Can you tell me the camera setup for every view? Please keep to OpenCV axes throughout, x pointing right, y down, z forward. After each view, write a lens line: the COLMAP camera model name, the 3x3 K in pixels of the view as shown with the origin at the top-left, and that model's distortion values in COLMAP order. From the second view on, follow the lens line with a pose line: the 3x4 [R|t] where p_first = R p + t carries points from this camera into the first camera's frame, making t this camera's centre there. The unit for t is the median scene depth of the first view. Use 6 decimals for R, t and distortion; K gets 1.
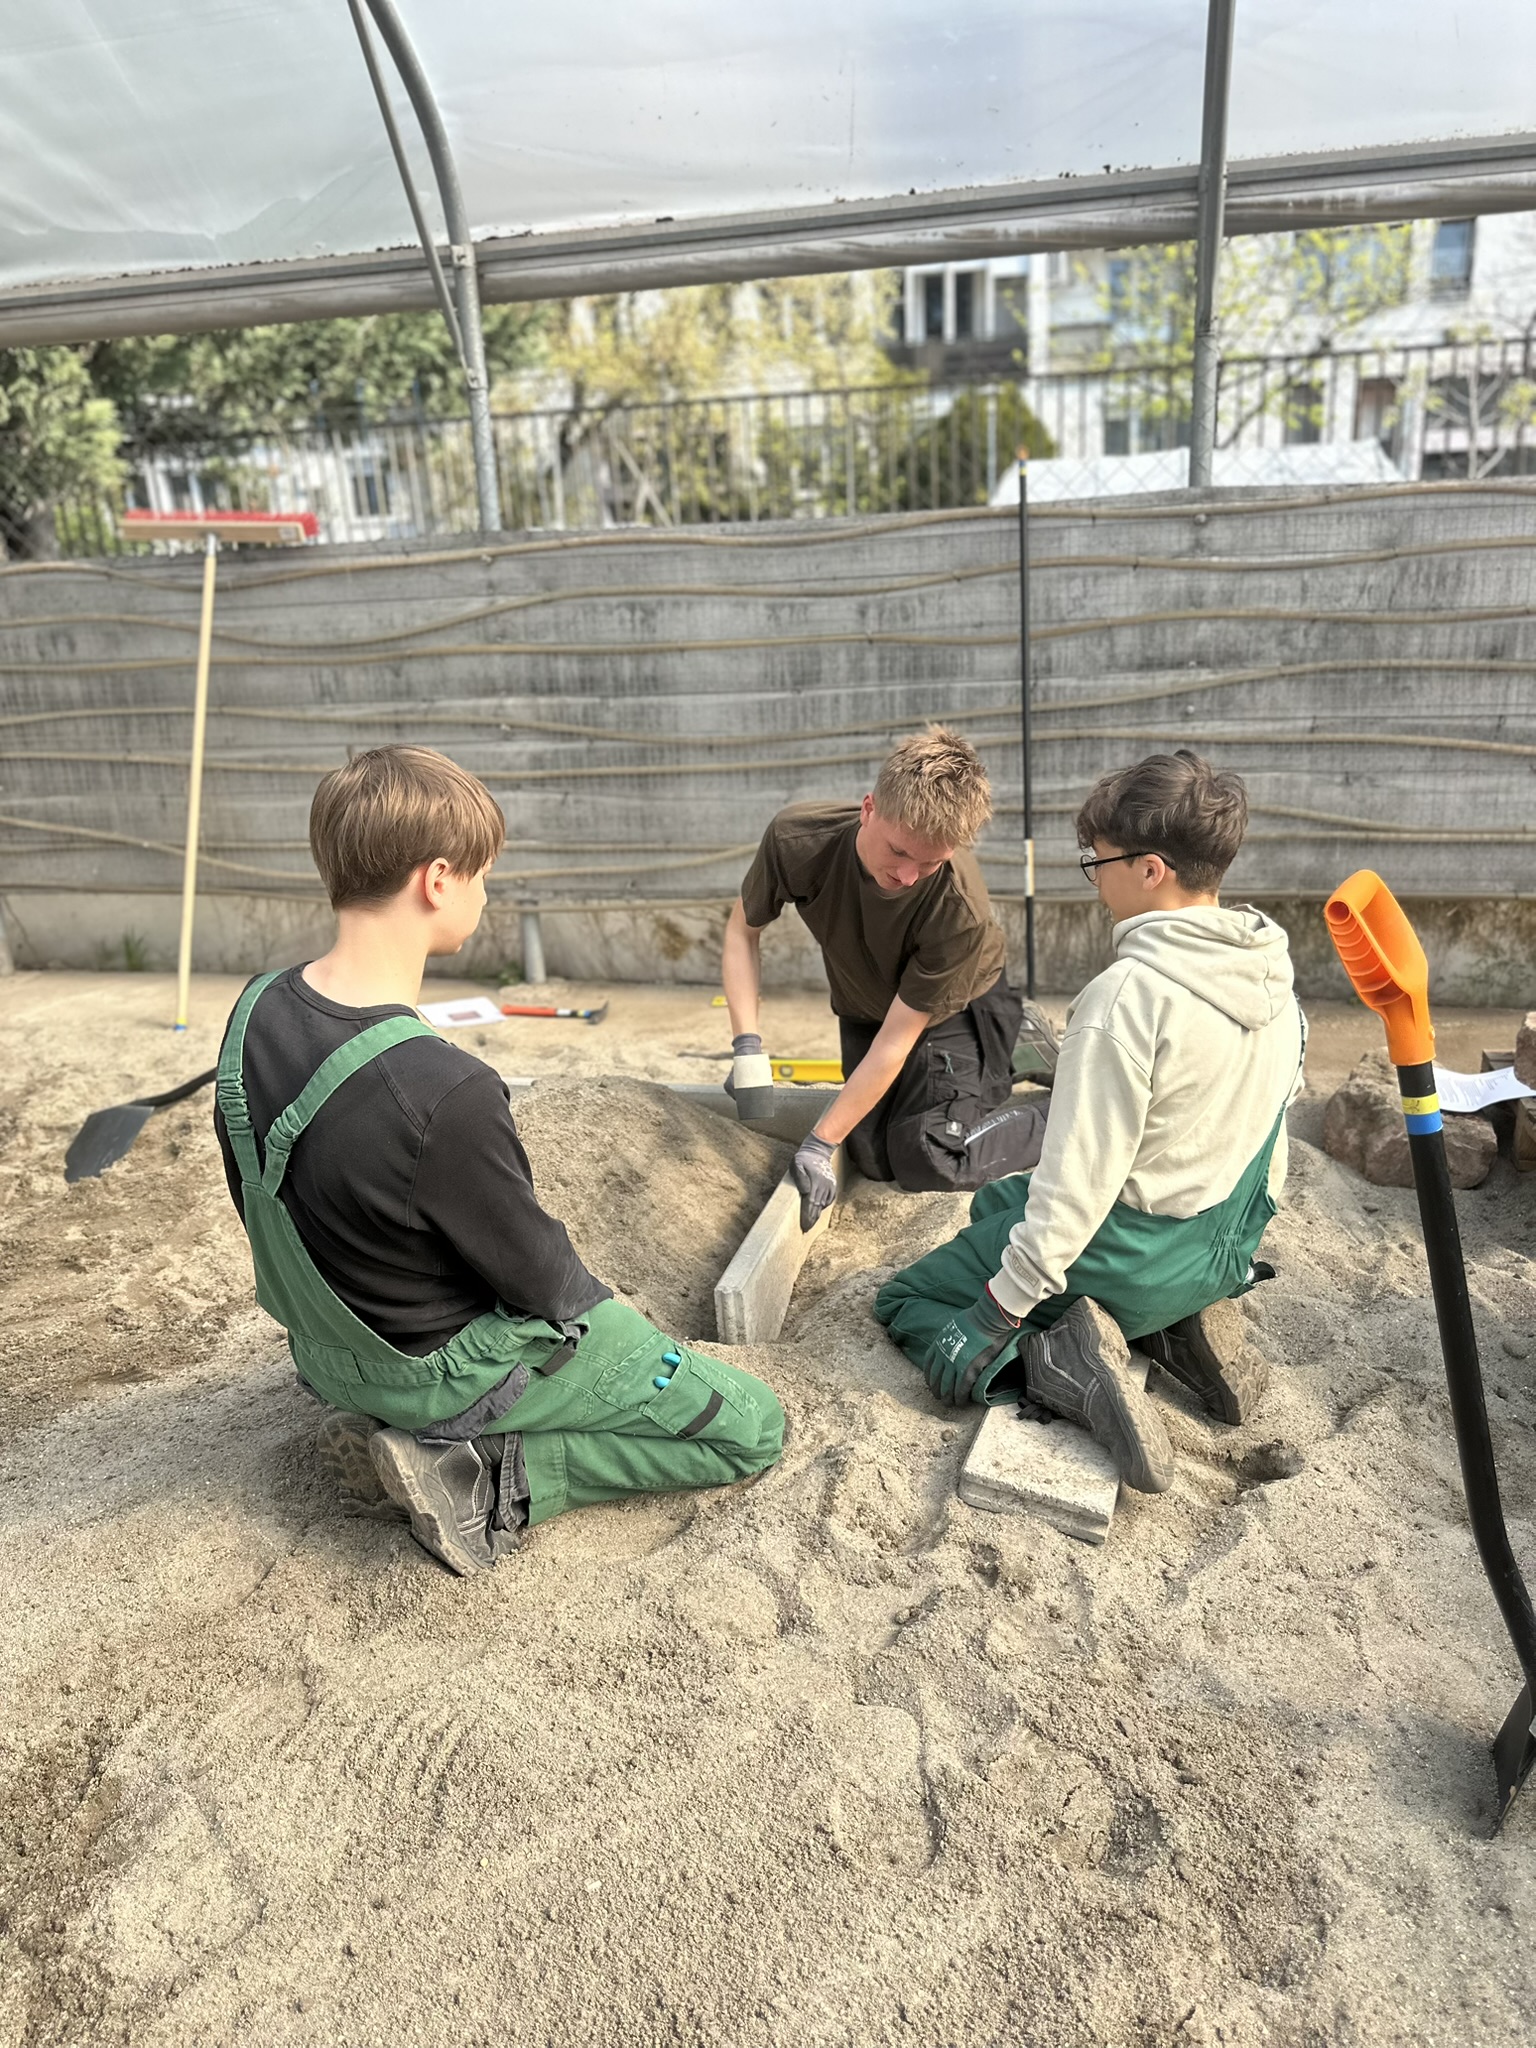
lens RADIAL K [[1465.6, 0, 769.1], [0, 1465.6, 1031.0], [0, 0, 1]] dist [0.018189, -0.023745]
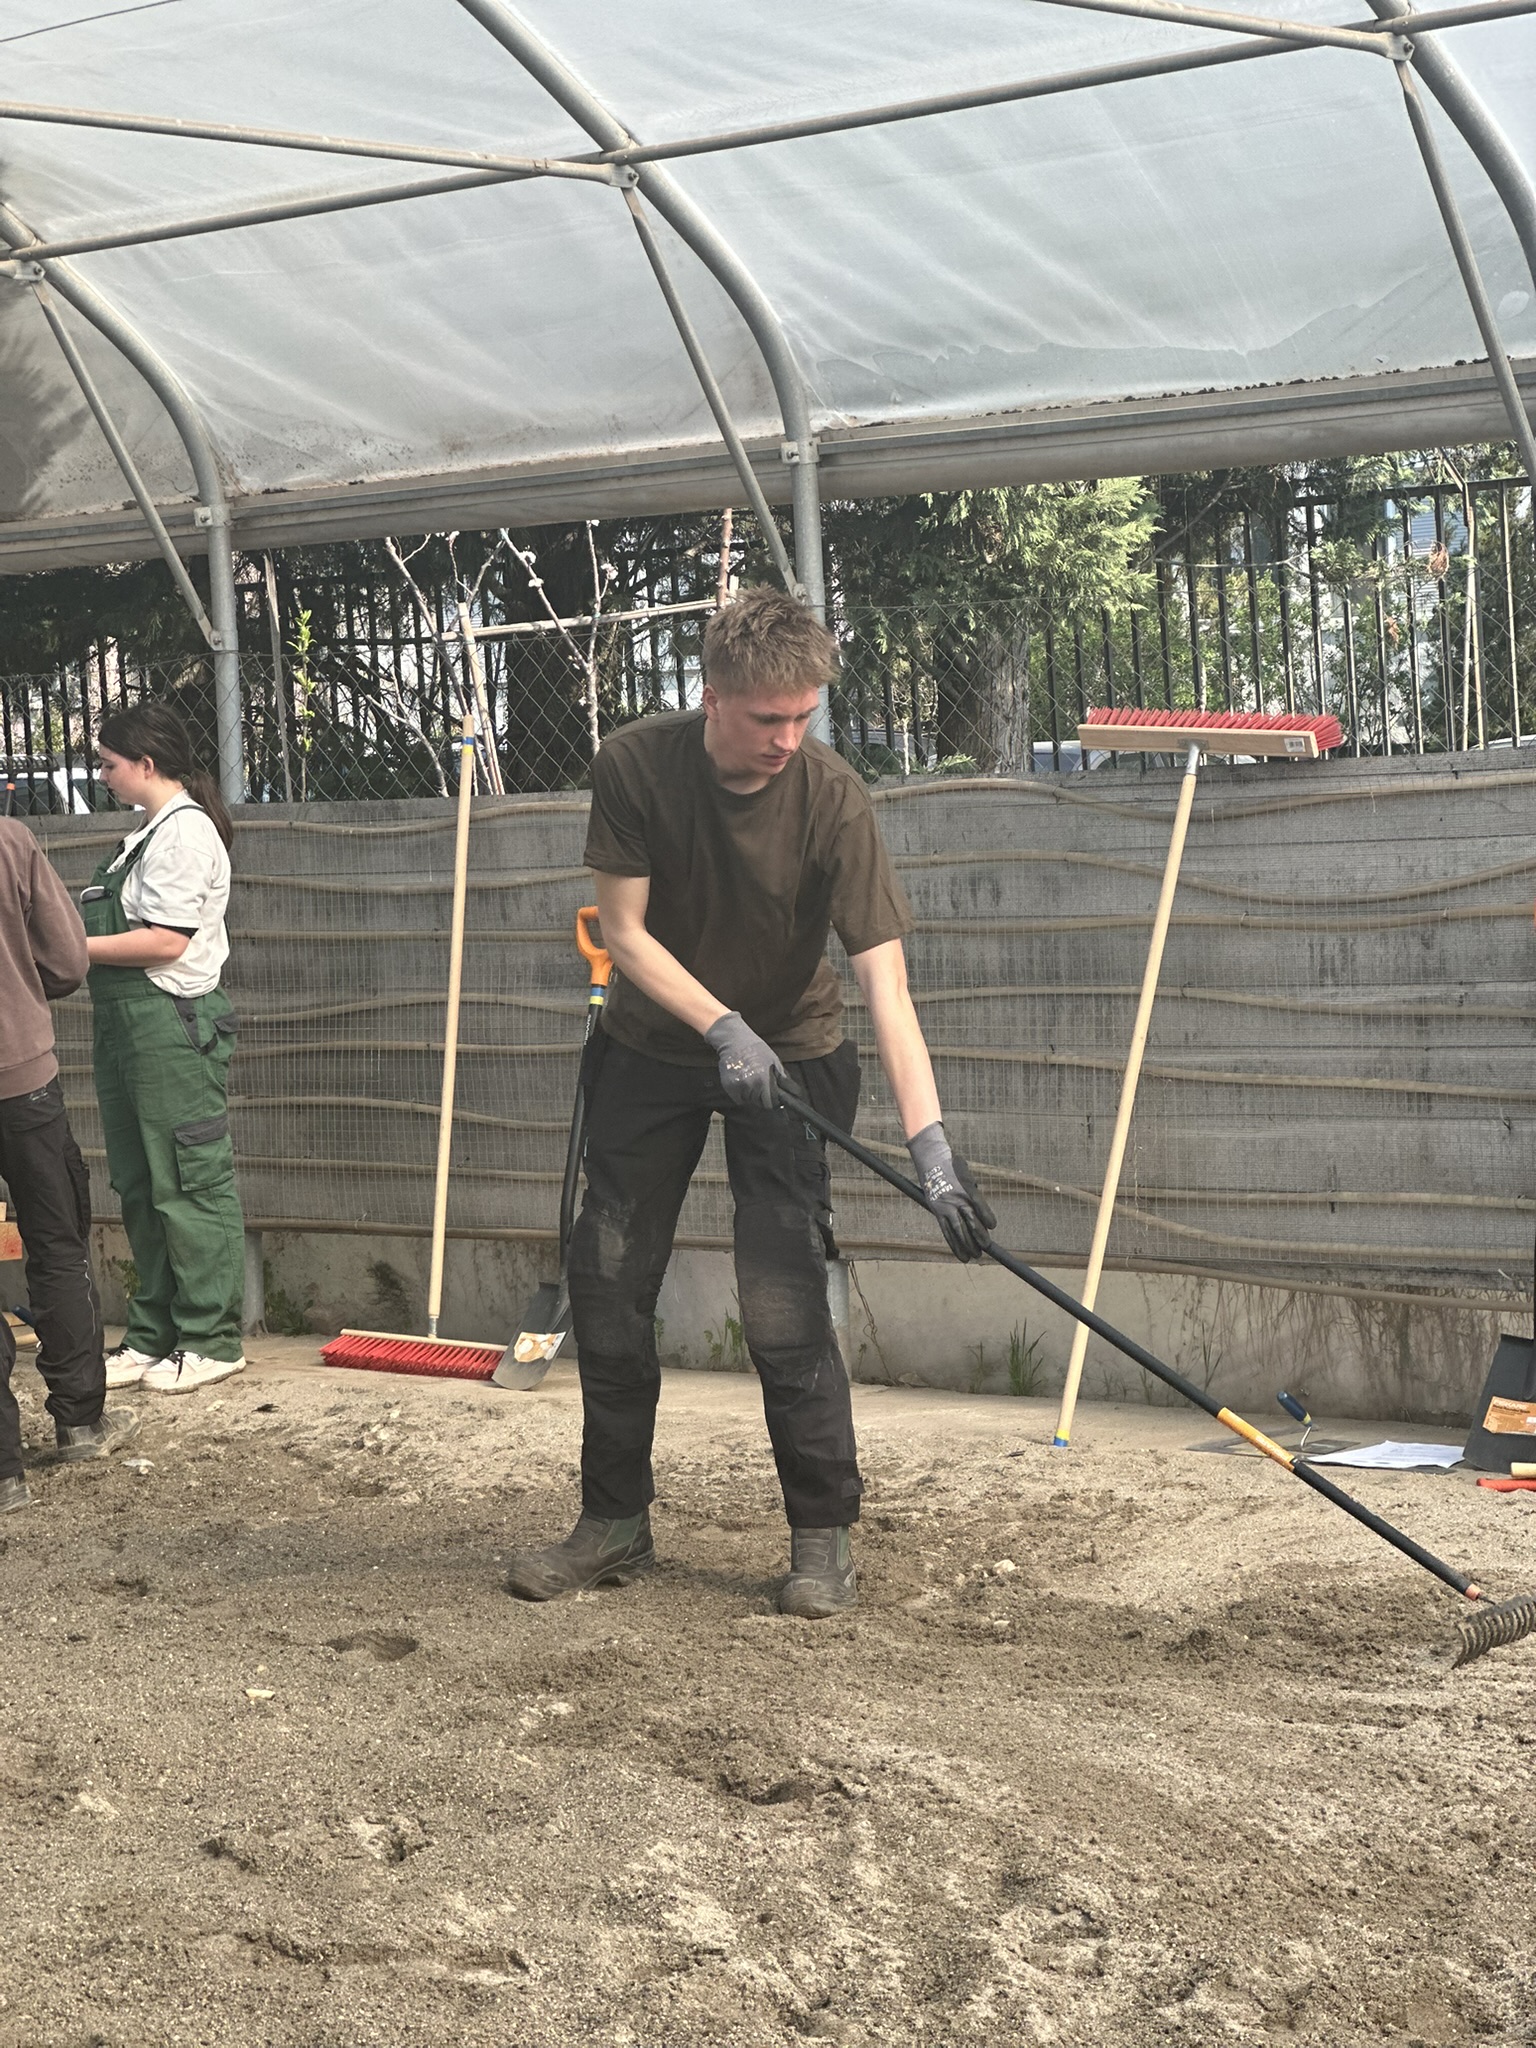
lens RADIAL K [[4591.5, 0, 767.0], [0, 4591.5, 1022.7], [0, 0, 1]] dist [0.239717, 0.000000]
pose [[0.878605, 0.036018, -0.476189, 0.478353], [-0.144930, 0.970232, -0.194021, 0.239029], [0.455025, 0.239482, 0.857671, -0.917007]]
